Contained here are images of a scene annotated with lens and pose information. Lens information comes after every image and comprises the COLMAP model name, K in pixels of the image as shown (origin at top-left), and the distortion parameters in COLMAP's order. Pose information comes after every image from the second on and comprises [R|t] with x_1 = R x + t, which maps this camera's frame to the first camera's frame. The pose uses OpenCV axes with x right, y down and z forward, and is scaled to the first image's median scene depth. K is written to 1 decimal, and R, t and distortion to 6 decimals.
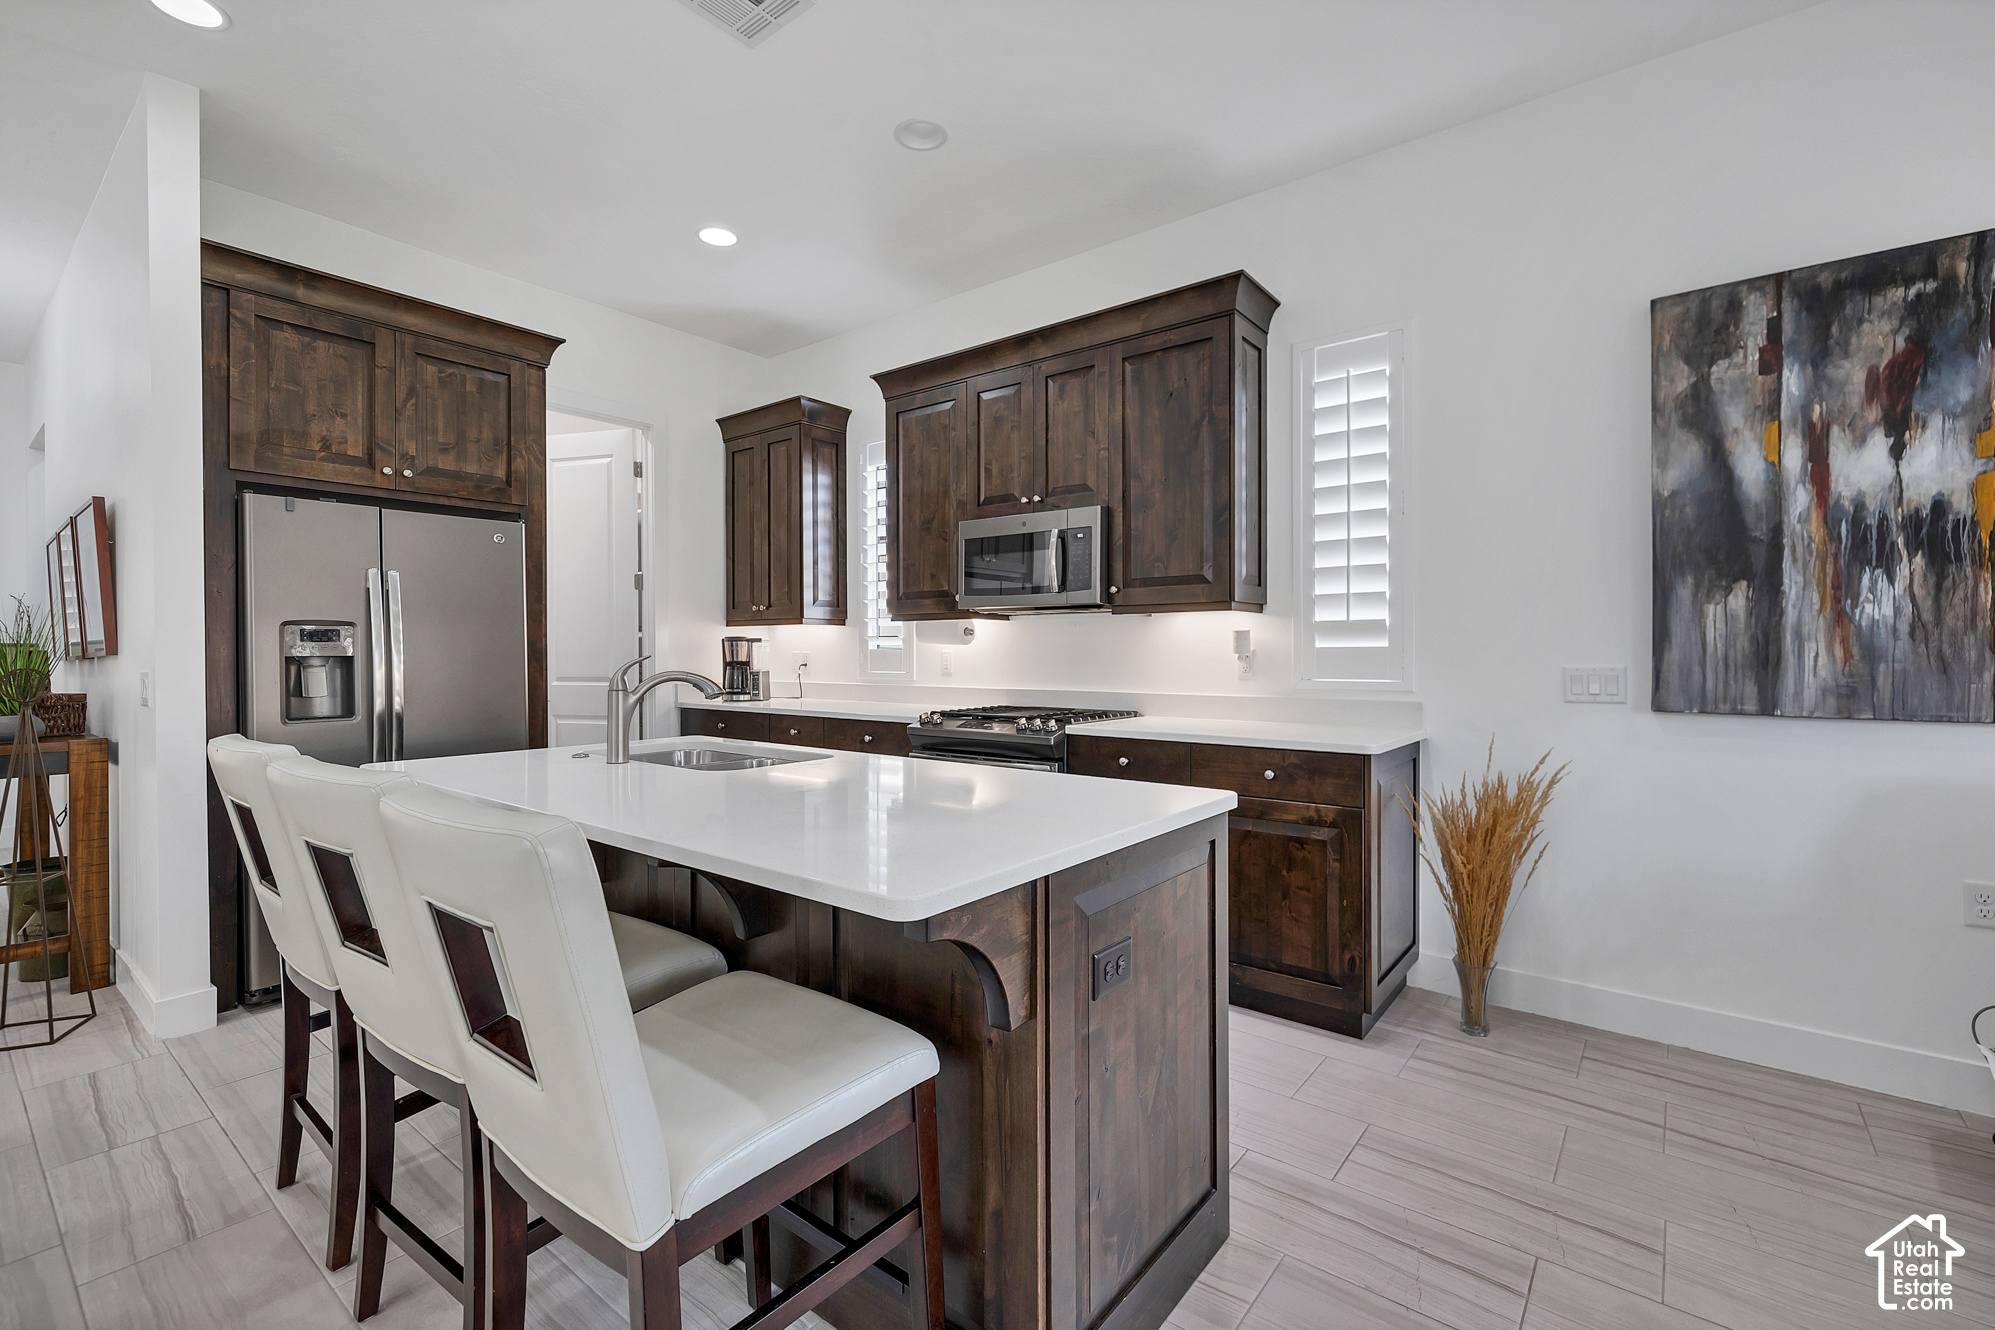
lens RADIAL K [[865.0, 0, 997.9], [0, 865.0, 660.7], [0, 0, 1]] dist [0.001192, 0.000287]
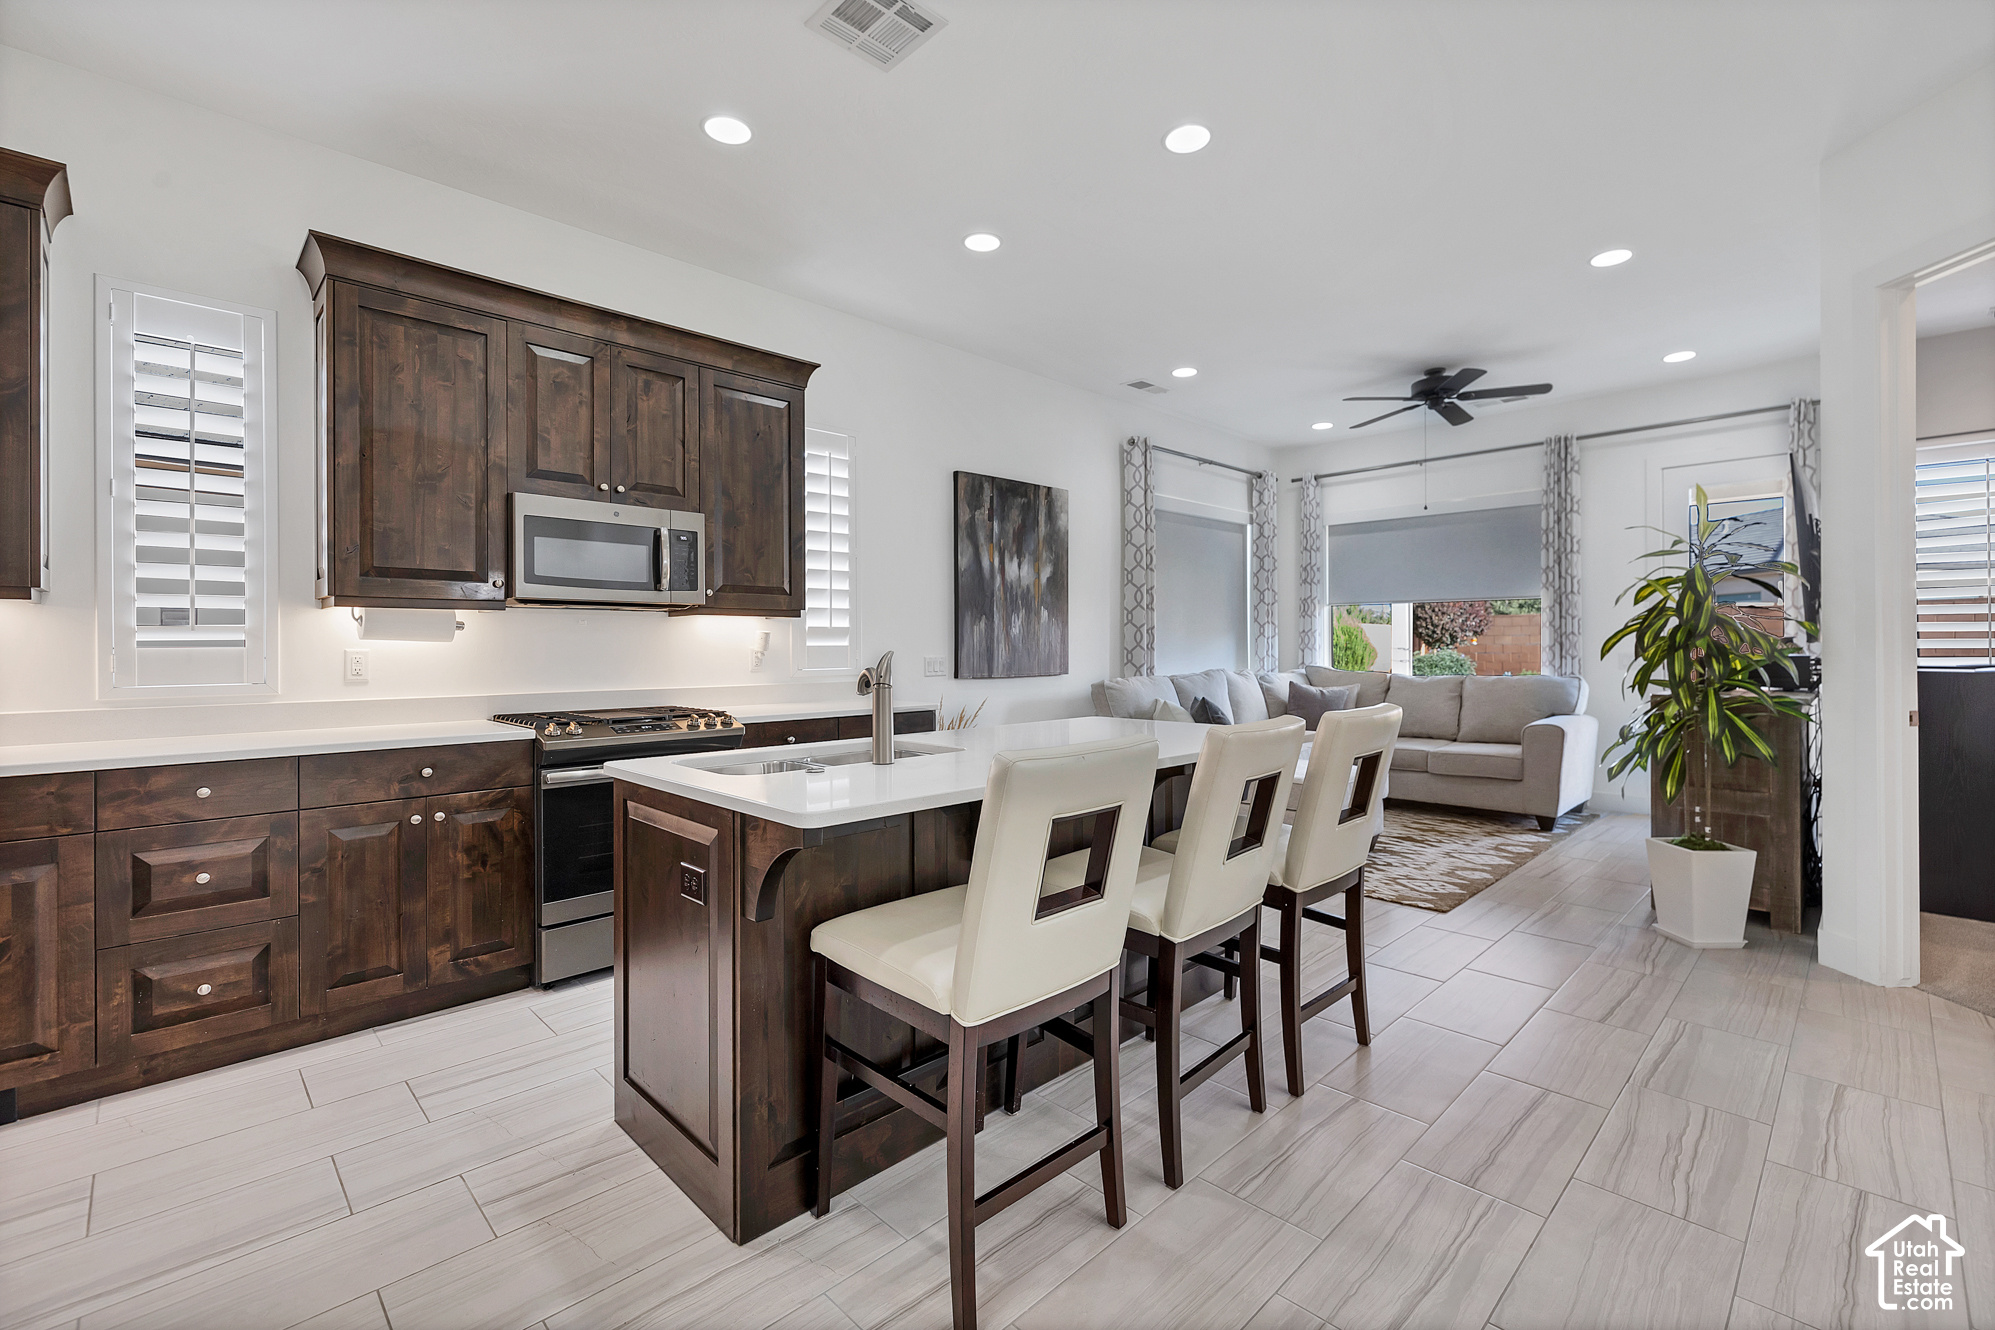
lens RADIAL K [[865.0, 0, 996.9], [0, 865.0, 653.6], [0, 0, 1]] dist [0.001192, 0.000287]
pose [[0.134270, -0.007277, 0.990918, -1.231669], [0.011394, 0.999918, 0.005800, -0.009166], [-0.990879, 0.010512, 0.134341, 0.669947]]
